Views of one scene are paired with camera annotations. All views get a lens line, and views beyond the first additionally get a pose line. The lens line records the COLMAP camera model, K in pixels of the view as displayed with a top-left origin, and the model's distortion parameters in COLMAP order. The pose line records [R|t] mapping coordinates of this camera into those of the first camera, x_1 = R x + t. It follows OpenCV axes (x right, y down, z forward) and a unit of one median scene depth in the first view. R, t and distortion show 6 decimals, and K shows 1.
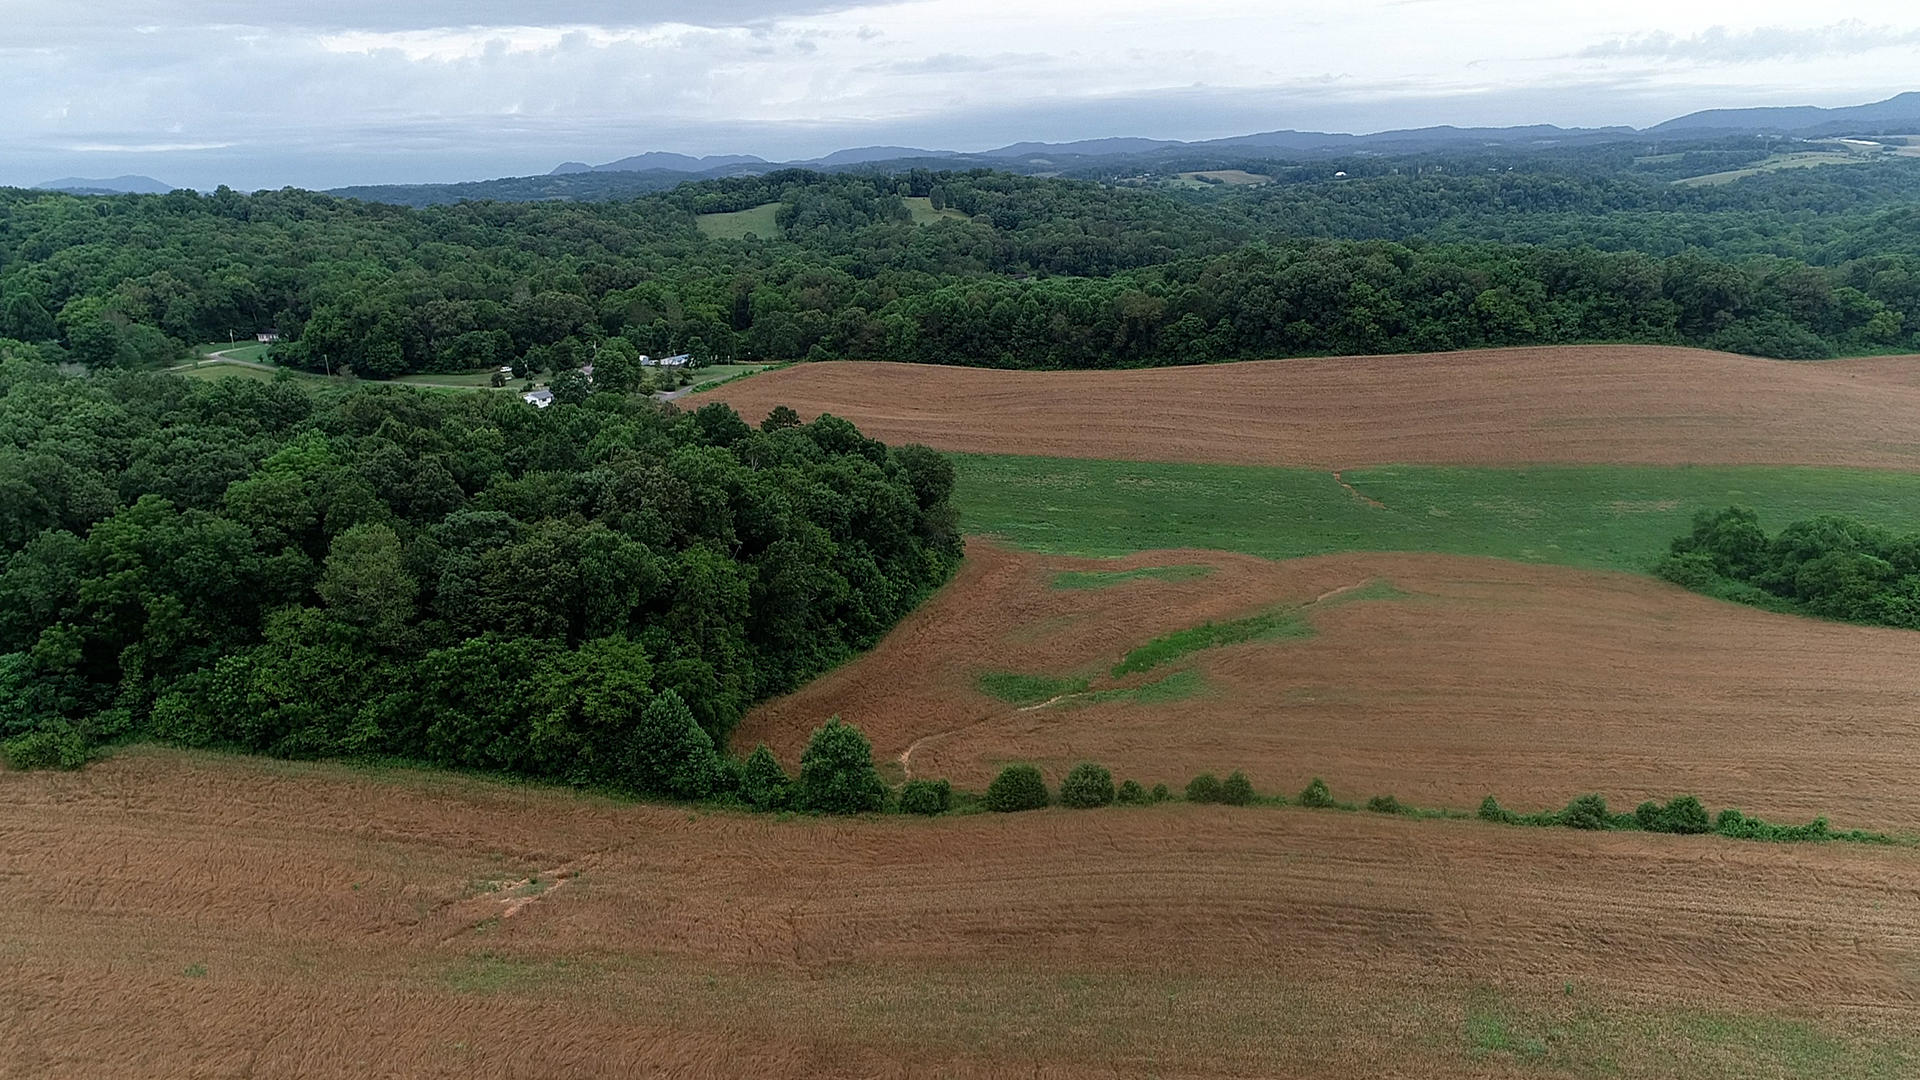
lens RADIAL K [[1365.2, 0, 963.6], [0, 1365.2, 544.5], [0, 0, 1]] dist [0.004268, -0.001010]
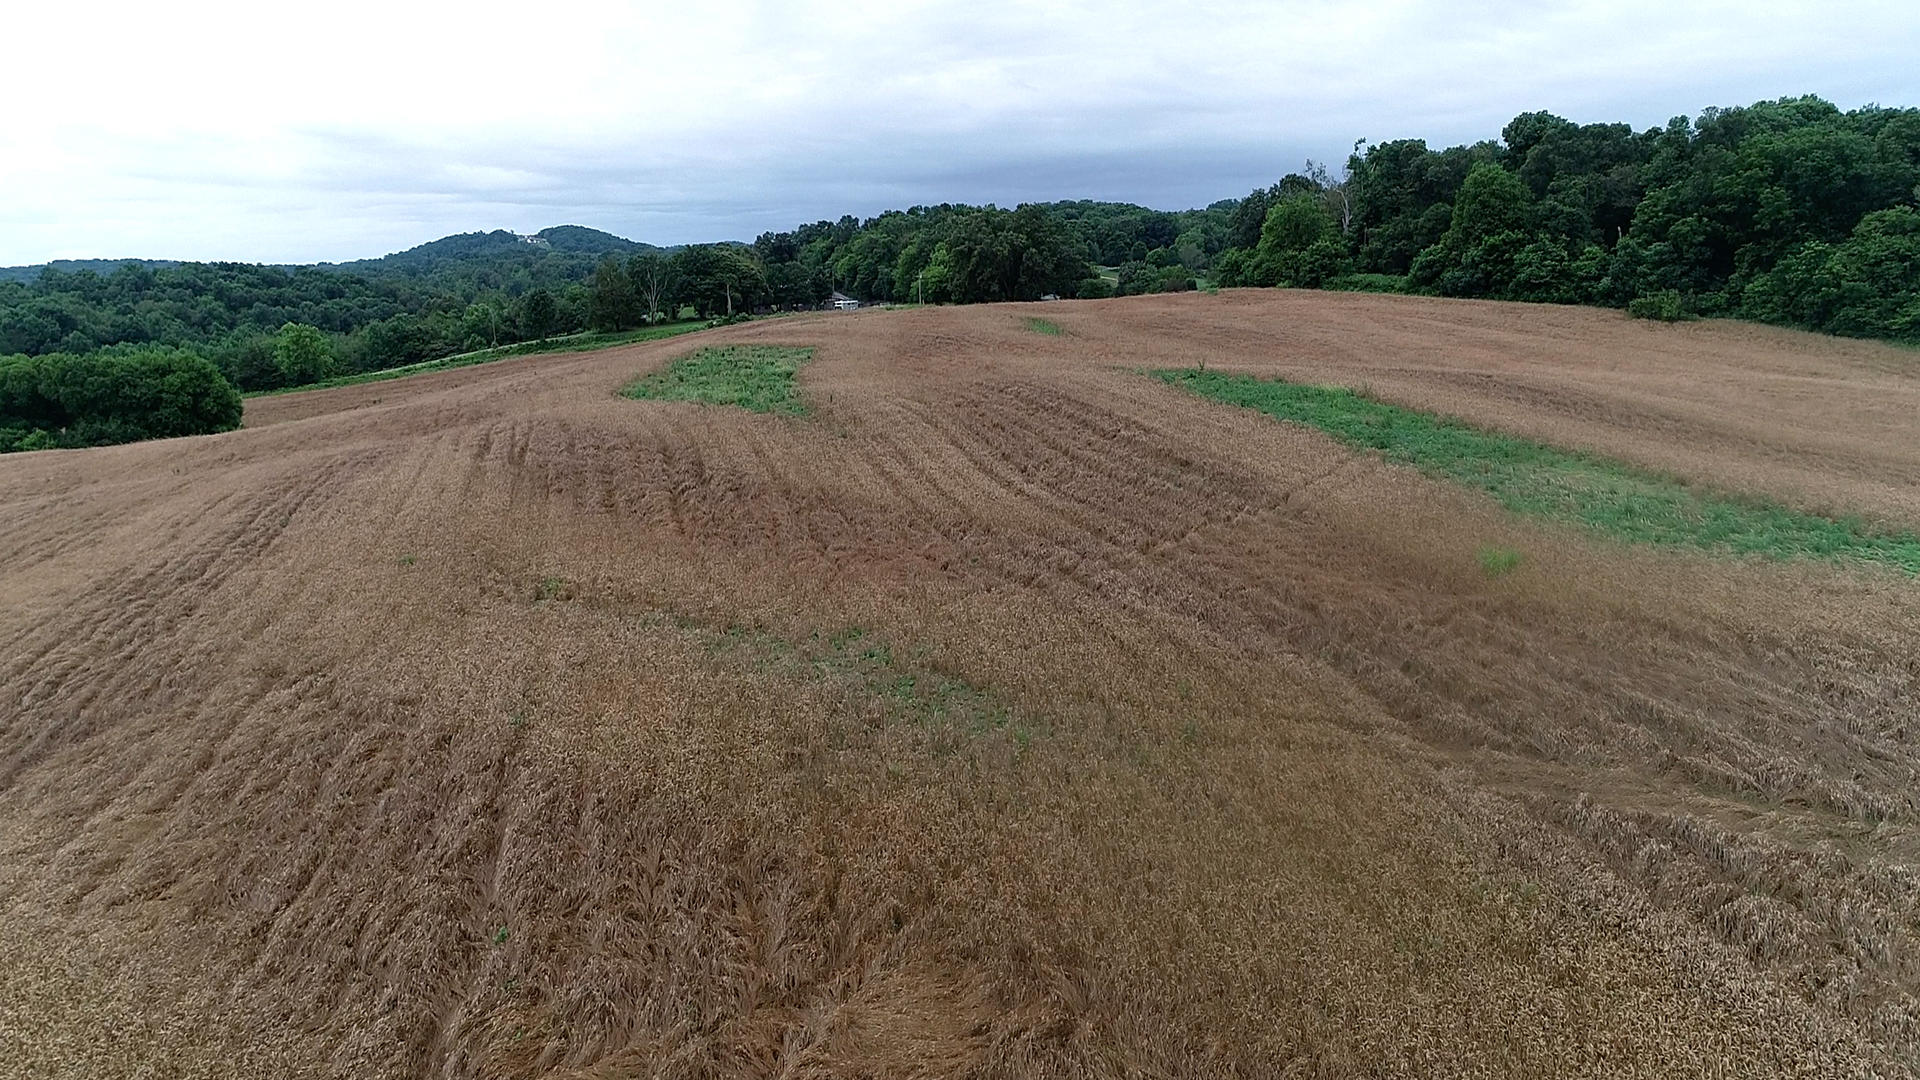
lens RADIAL K [[1371.9, 0, 962.7], [0, 1371.9, 544.2], [0, 0, 1]] dist [0.004559, -0.000829]
pose [[0.331037, 0.187229, -0.924857, 0.126736], [-0.214910, 0.969319, 0.119306, 0.133020], [0.918819, 0.159266, 0.361118, -0.004355]]
